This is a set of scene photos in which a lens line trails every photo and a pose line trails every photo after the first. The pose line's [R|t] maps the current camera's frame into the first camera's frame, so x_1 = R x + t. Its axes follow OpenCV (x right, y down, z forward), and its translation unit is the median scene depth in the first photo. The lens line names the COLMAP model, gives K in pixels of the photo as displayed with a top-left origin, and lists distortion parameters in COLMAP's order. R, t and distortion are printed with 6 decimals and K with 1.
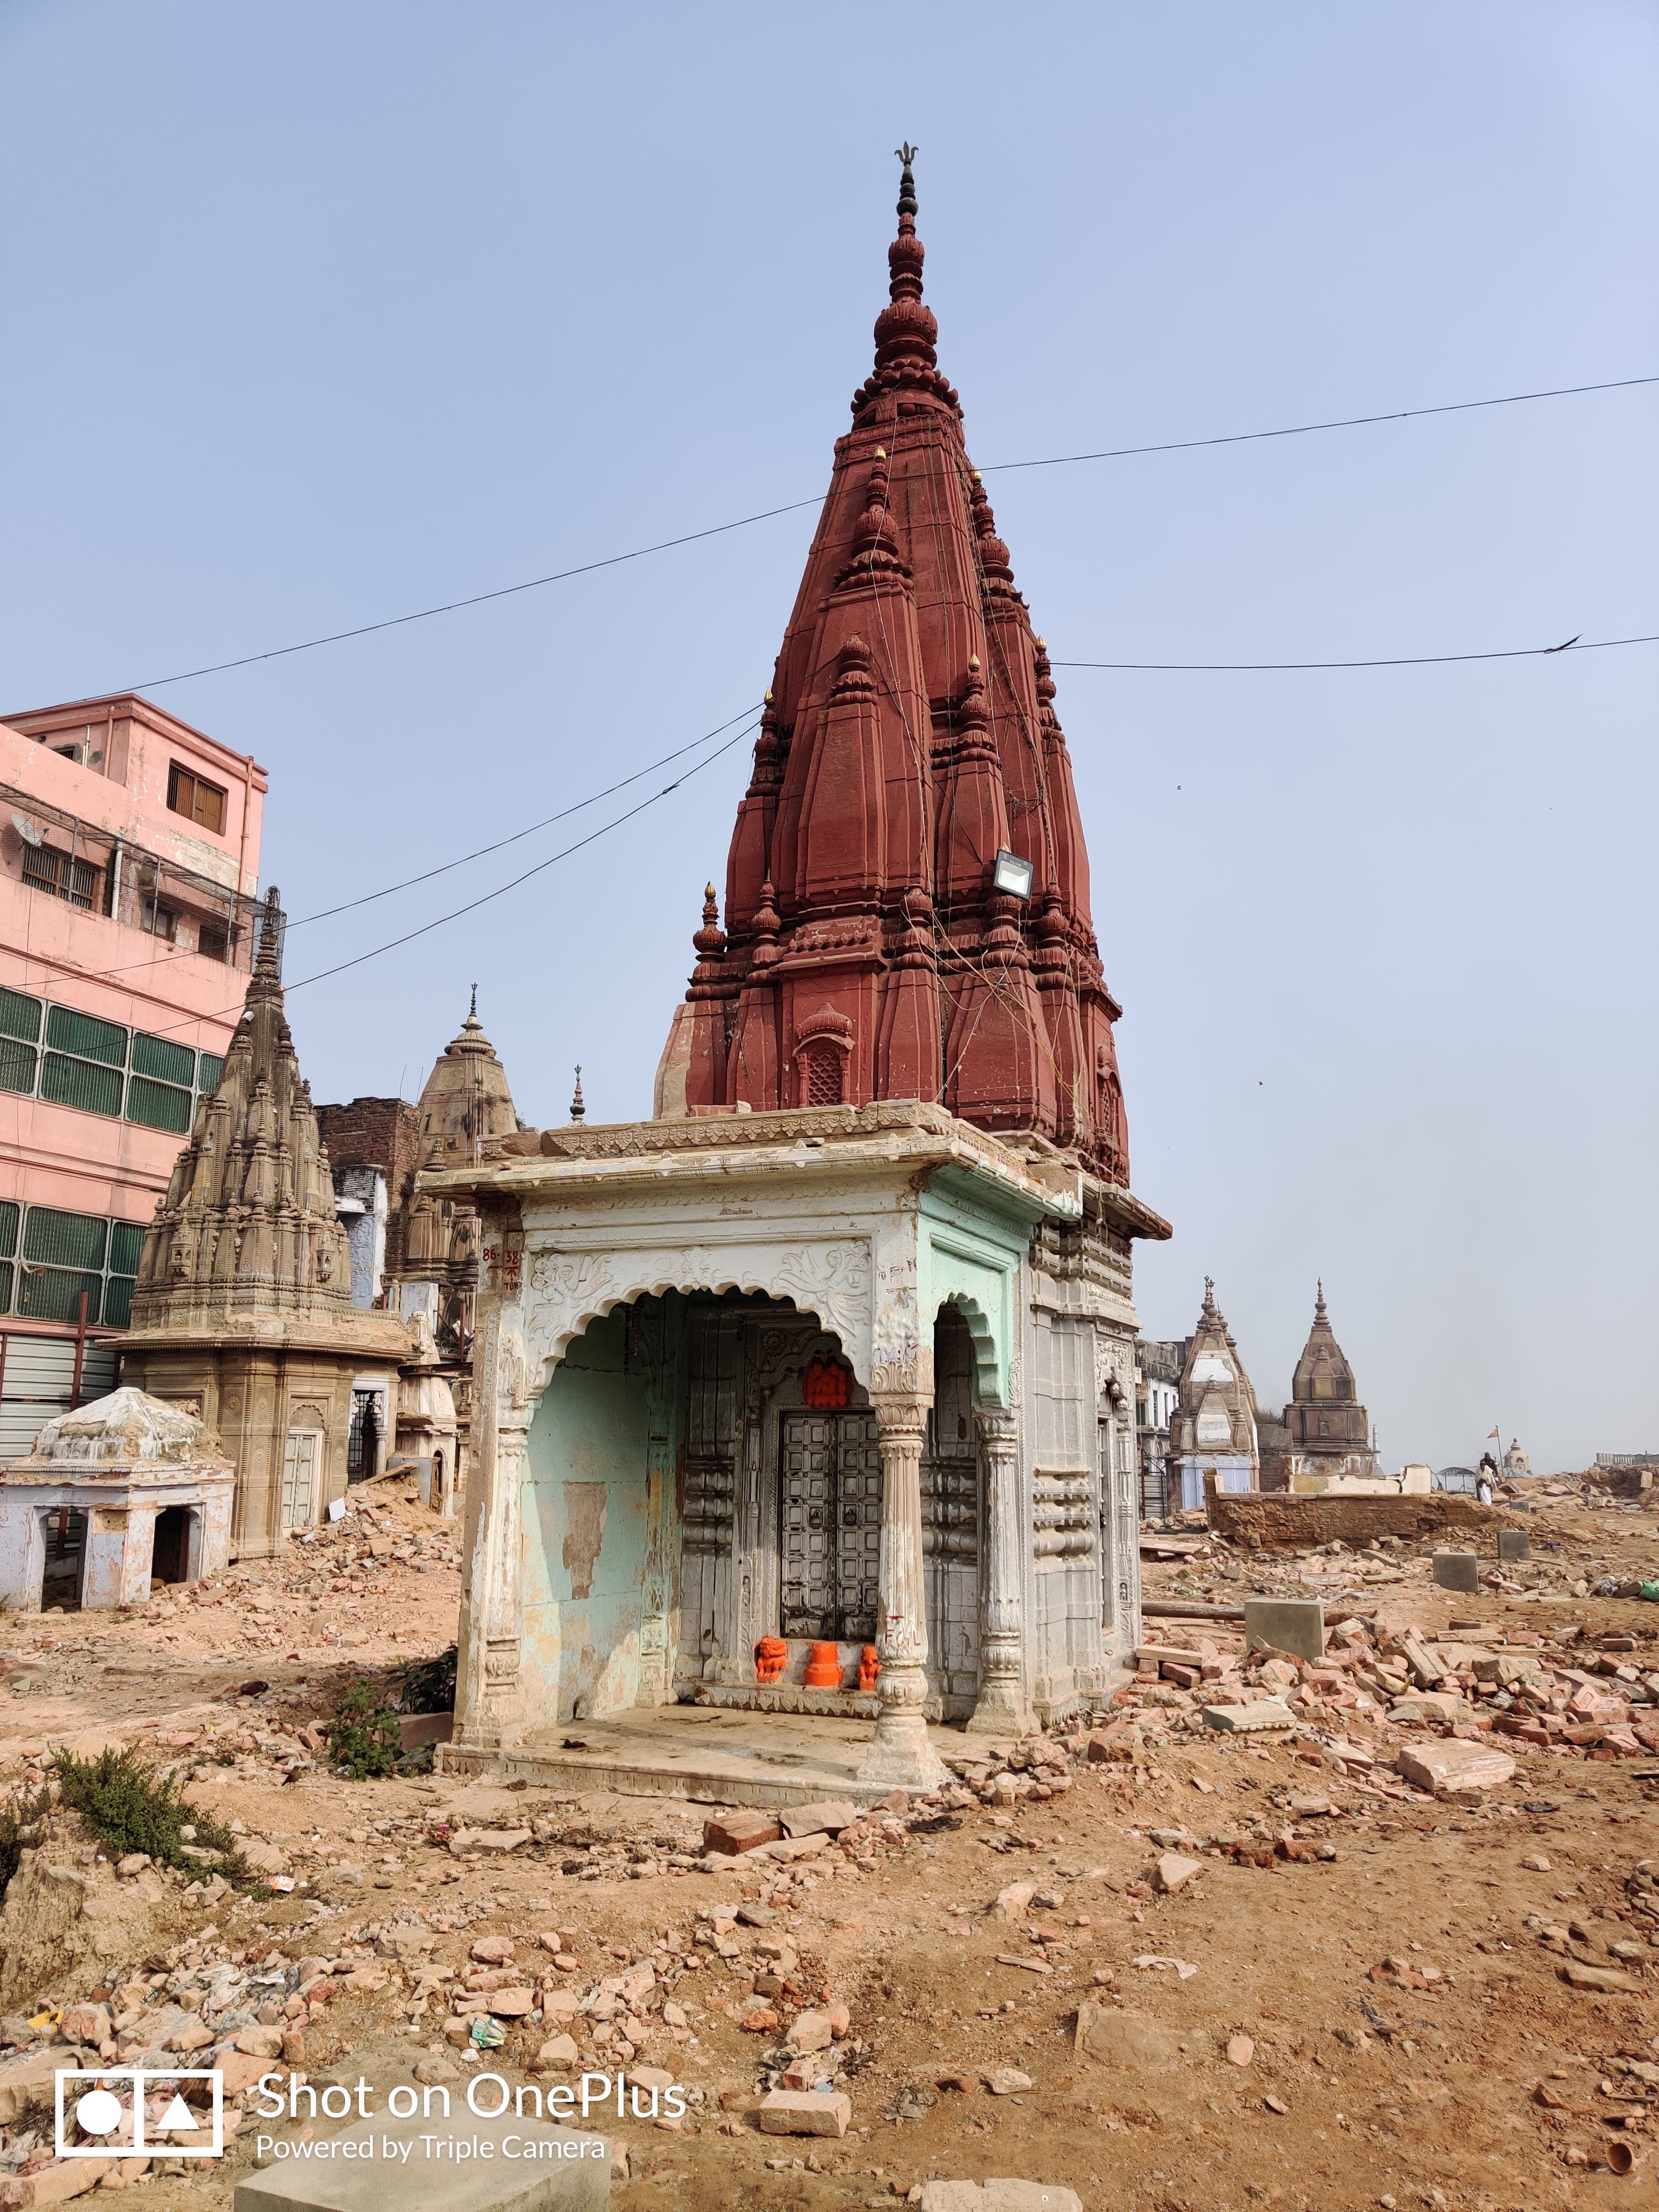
lens RADIAL K [[1676.0, 0, 831.6], [0, 1676.0, 1130.8], [0, 0, 1]] dist [0.083201, -0.228906]
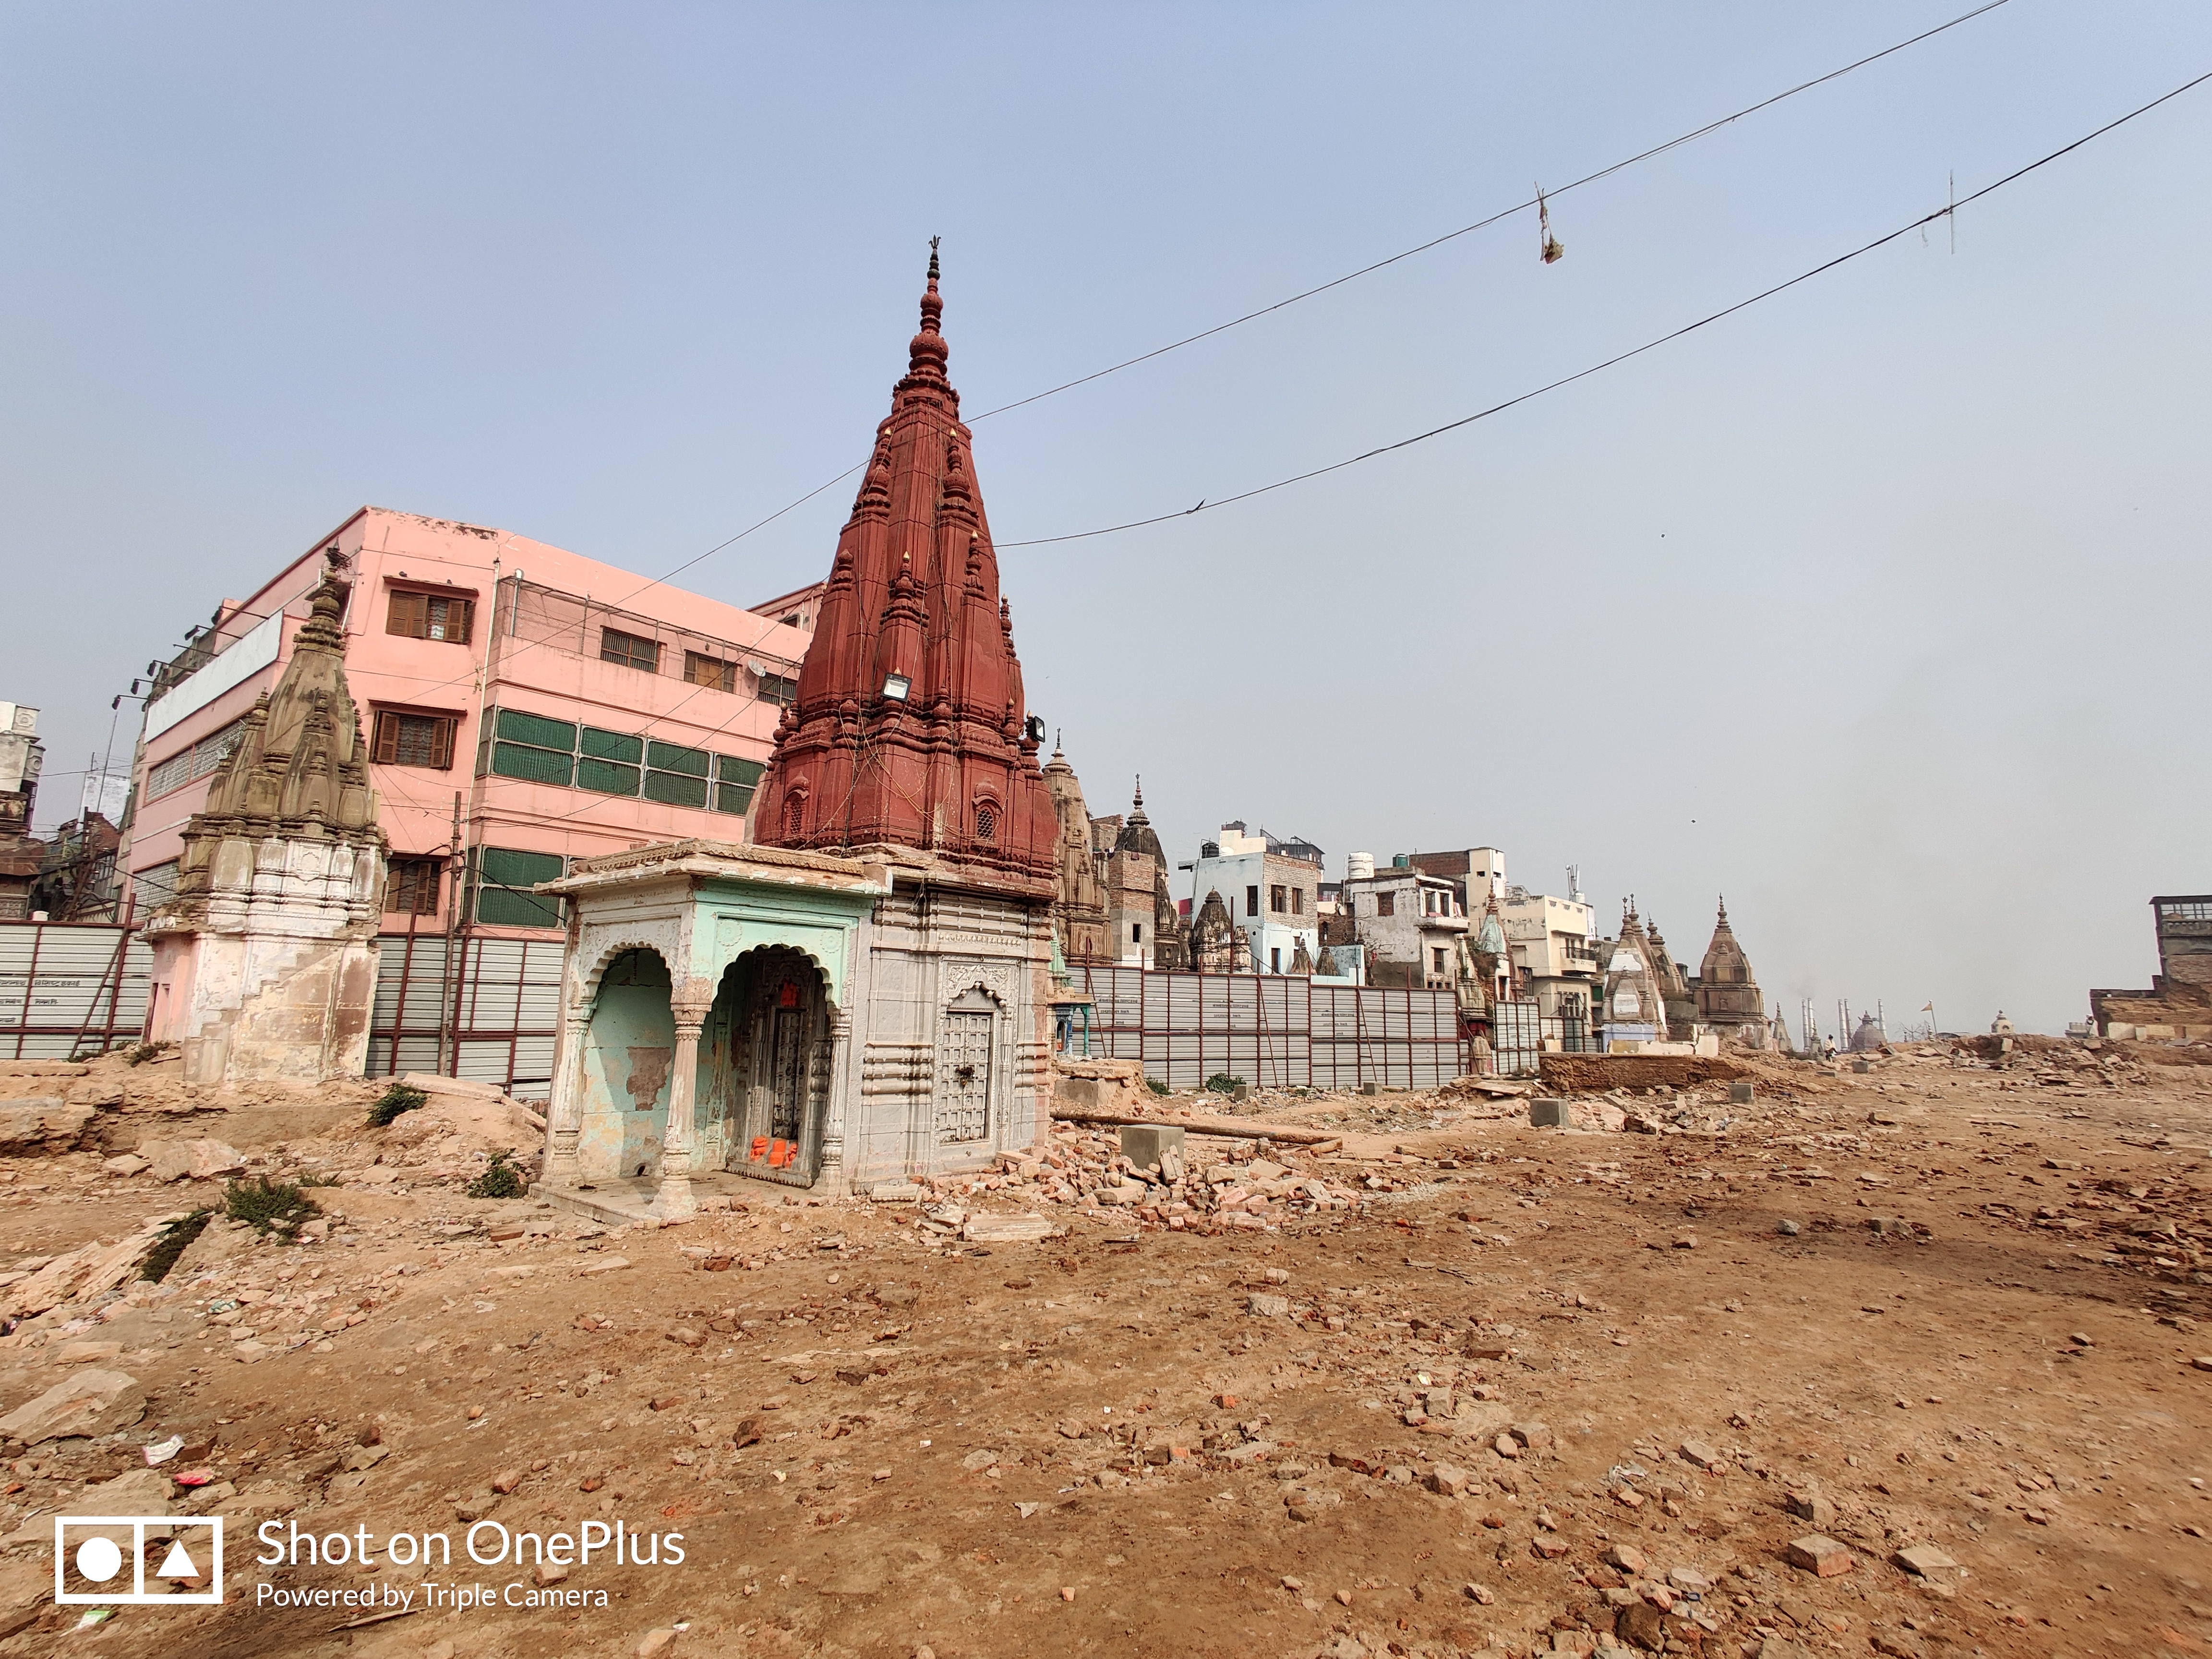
lens RADIAL K [[1110.6, 0, 1107.8], [0, 1110.6, 840.6], [0, 0, 1]] dist [0.012404, -0.026212]
pose [[0.944396, -0.043845, -0.325873, 0.615836], [0.054731, 0.998205, 0.024309, -0.015095], [0.324222, -0.040793, 0.945101, 0.023387]]
